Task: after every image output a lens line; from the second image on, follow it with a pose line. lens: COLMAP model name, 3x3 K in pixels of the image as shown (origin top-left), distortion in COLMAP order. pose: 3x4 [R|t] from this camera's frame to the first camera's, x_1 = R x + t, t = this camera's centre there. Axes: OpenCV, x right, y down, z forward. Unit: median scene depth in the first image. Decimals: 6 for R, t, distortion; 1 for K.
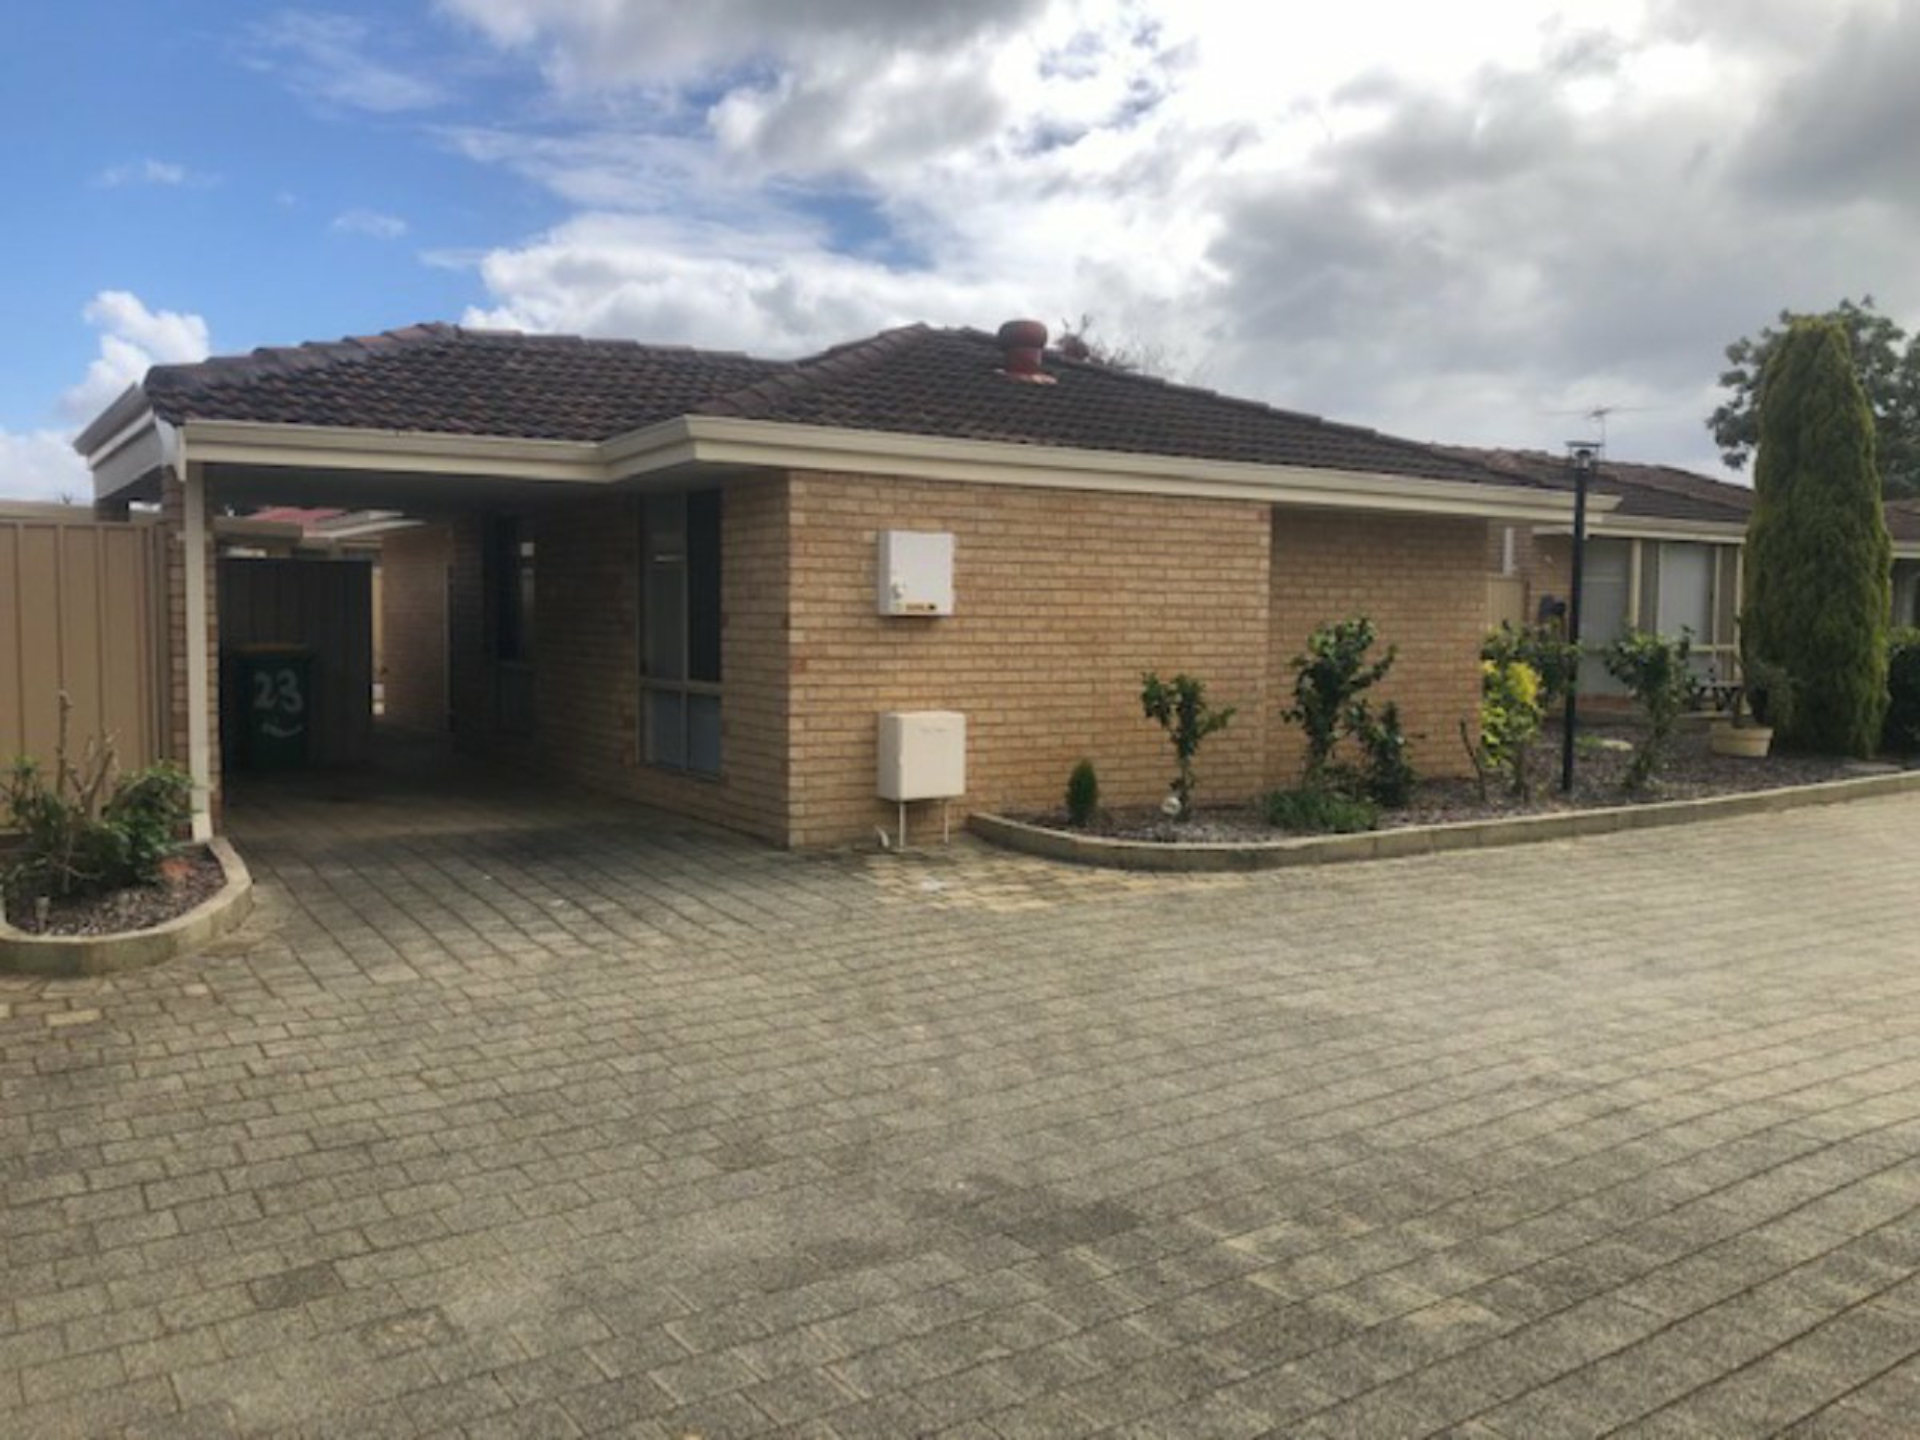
lens RADIAL K [[1597.5, 0, 967.3], [0, 1597.5, 717.2], [0, 0, 1]] dist [0.034171, -0.032869]
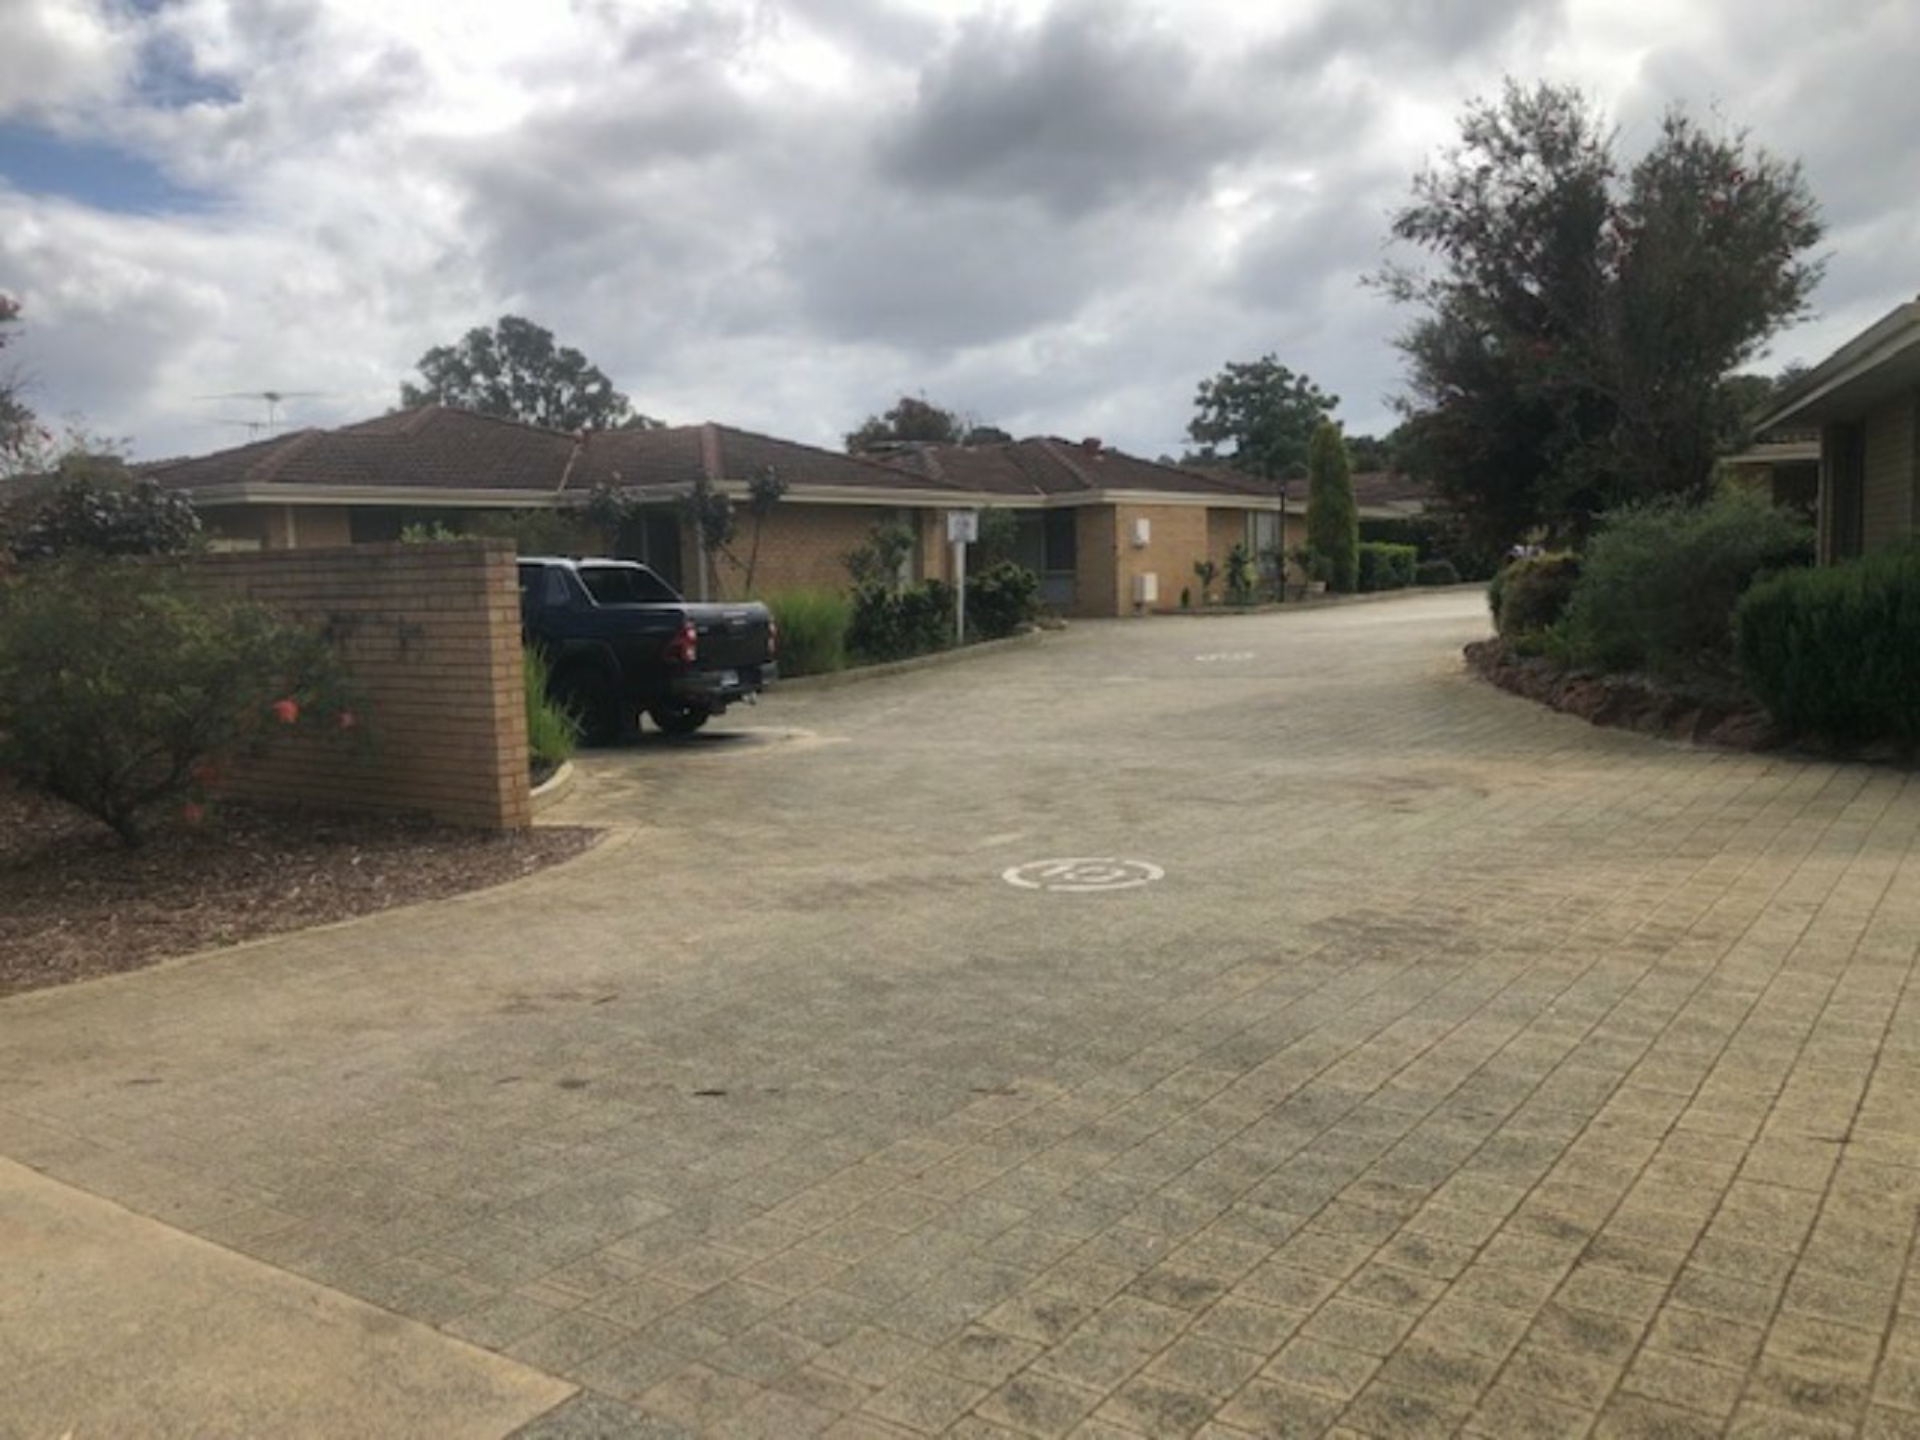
lens RADIAL K [[1597.5, 0, 961.9], [0, 1597.5, 722.2], [0, 0, 1]] dist [0.034171, -0.032869]
pose [[0.933238, -0.073313, 0.351698, -1.563868], [0.063008, 0.997184, 0.040676, 0.143970], [-0.353690, -0.015800, 0.935229, -1.966726]]
